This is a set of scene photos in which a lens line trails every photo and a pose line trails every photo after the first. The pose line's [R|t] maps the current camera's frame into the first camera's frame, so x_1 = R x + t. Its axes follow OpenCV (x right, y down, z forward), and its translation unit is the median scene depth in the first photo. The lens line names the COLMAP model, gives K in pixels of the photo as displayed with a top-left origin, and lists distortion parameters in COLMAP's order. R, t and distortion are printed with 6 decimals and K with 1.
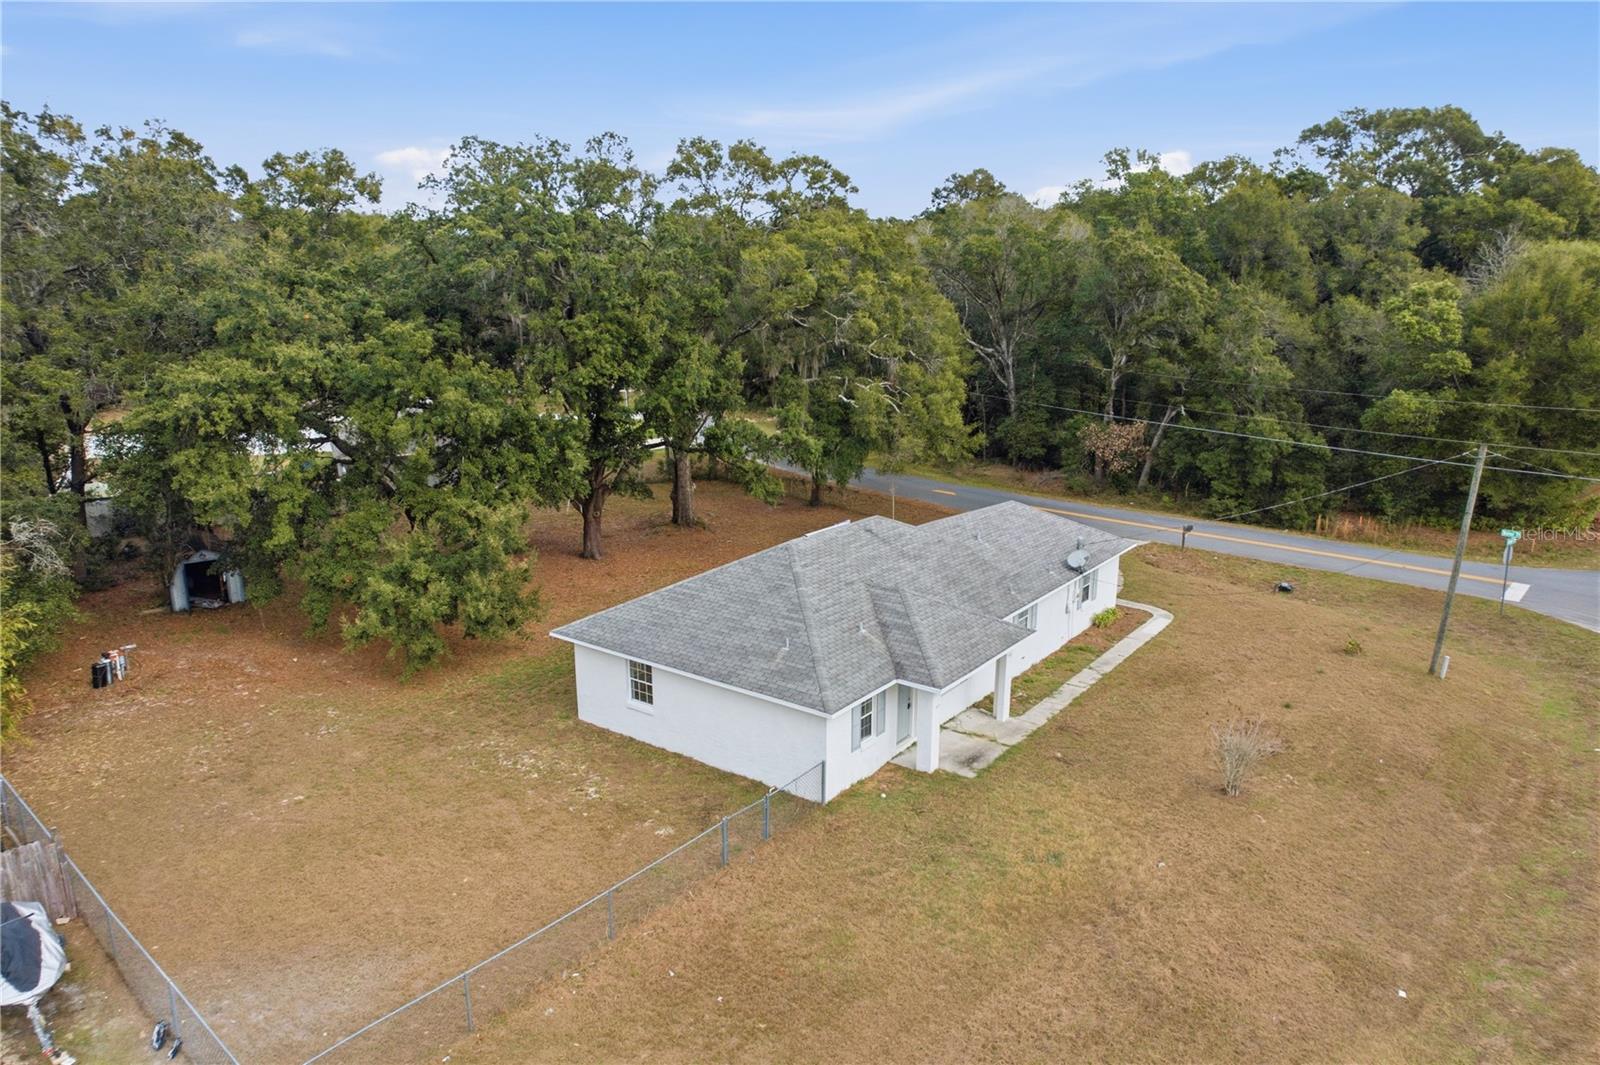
lens RADIAL K [[1016.9, 0, 796.1], [0, 1016.9, 532.2], [0, 0, 1]] dist [-0.048667, 0.026899]
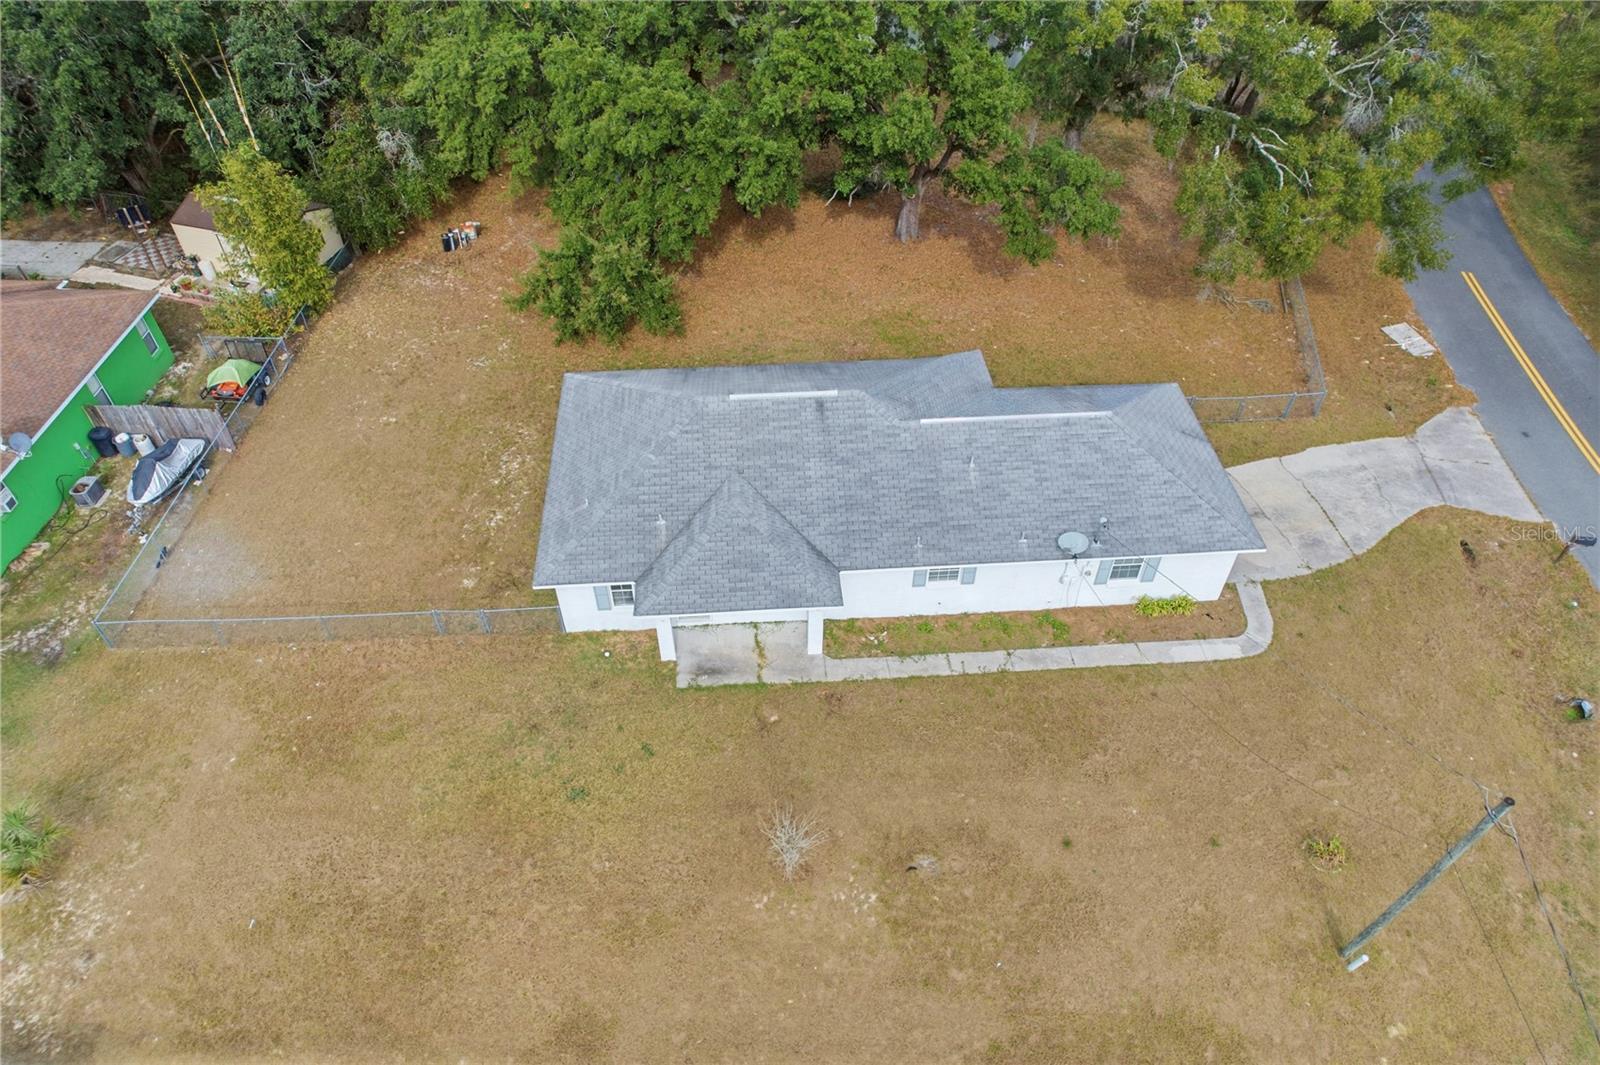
lens RADIAL K [[1016.9, 0, 795.4], [0, 1016.9, 535.5], [0, 0, 1]] dist [-0.048667, 0.026899]
pose [[0.652538, 0.539406, -0.532199, 0.603273], [-0.170916, 0.789008, 0.590130, -0.450649], [0.738229, -0.294122, 0.607051, 0.370354]]
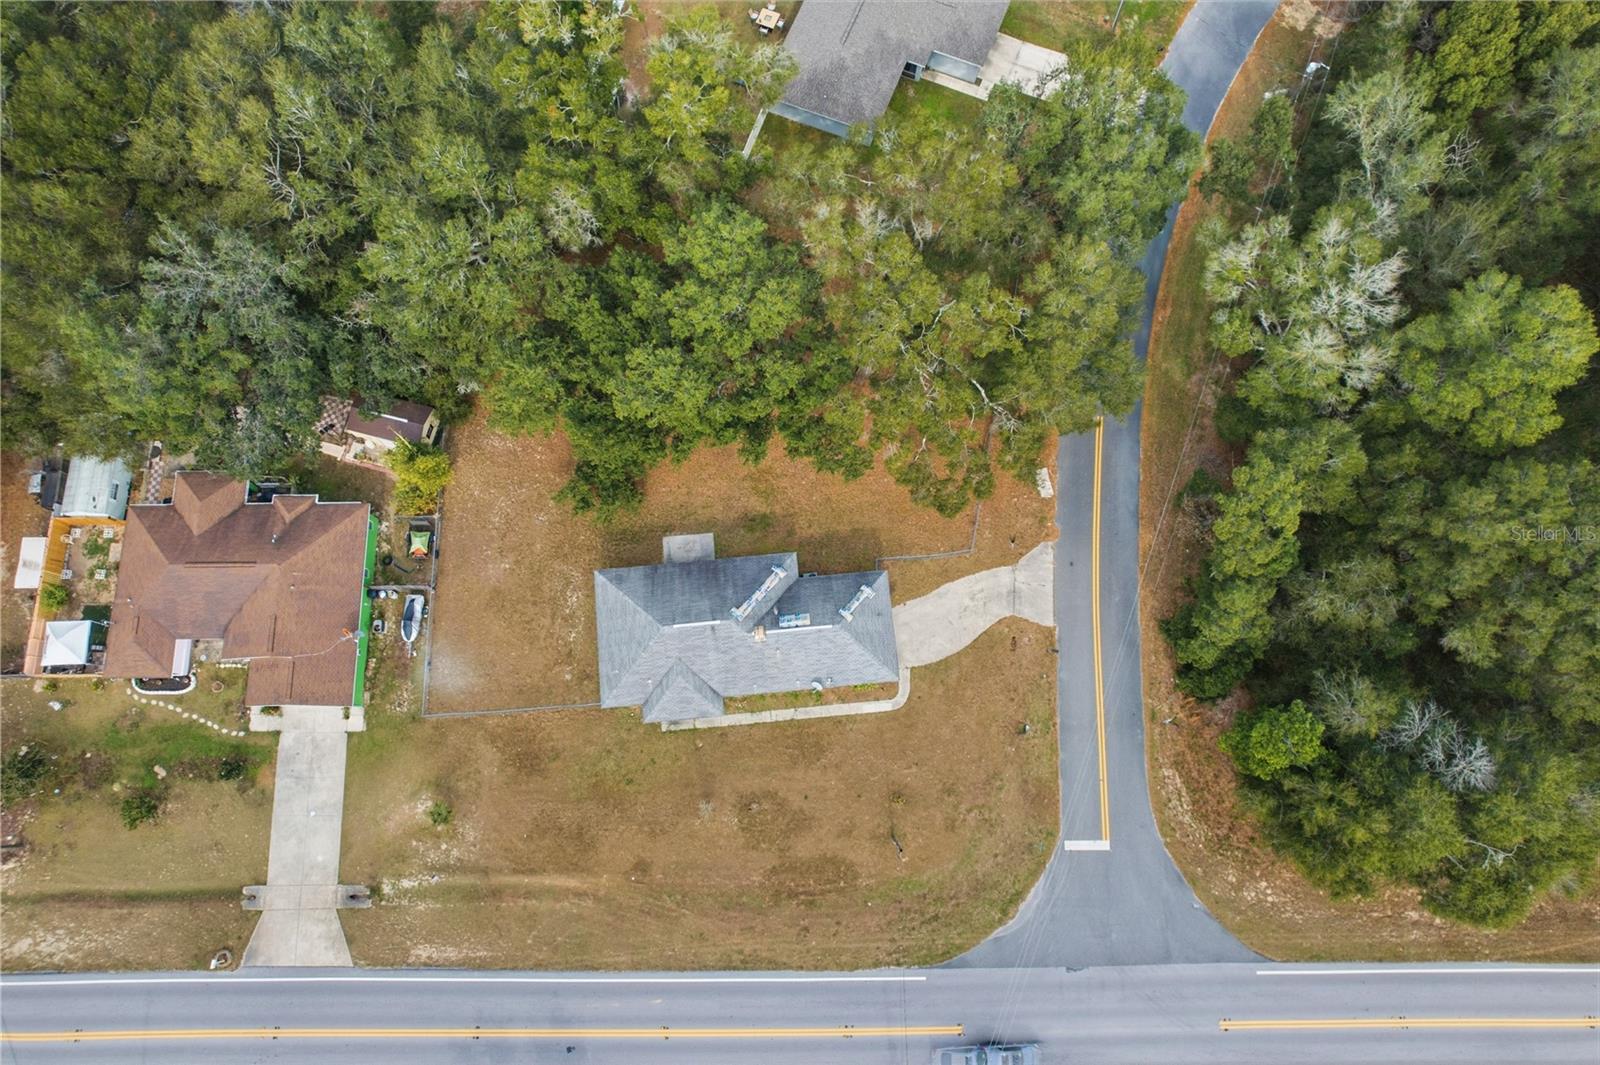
lens RADIAL K [[1016.9, 0, 791.6], [0, 1016.9, 537.0], [0, 0, 1]] dist [-0.048667, 0.026899]
pose [[0.670748, 0.721131, -0.173402, 0.407119], [-0.163976, 0.372192, 0.913556, -2.047066], [0.723332, -0.584332, 0.367895, 0.427370]]
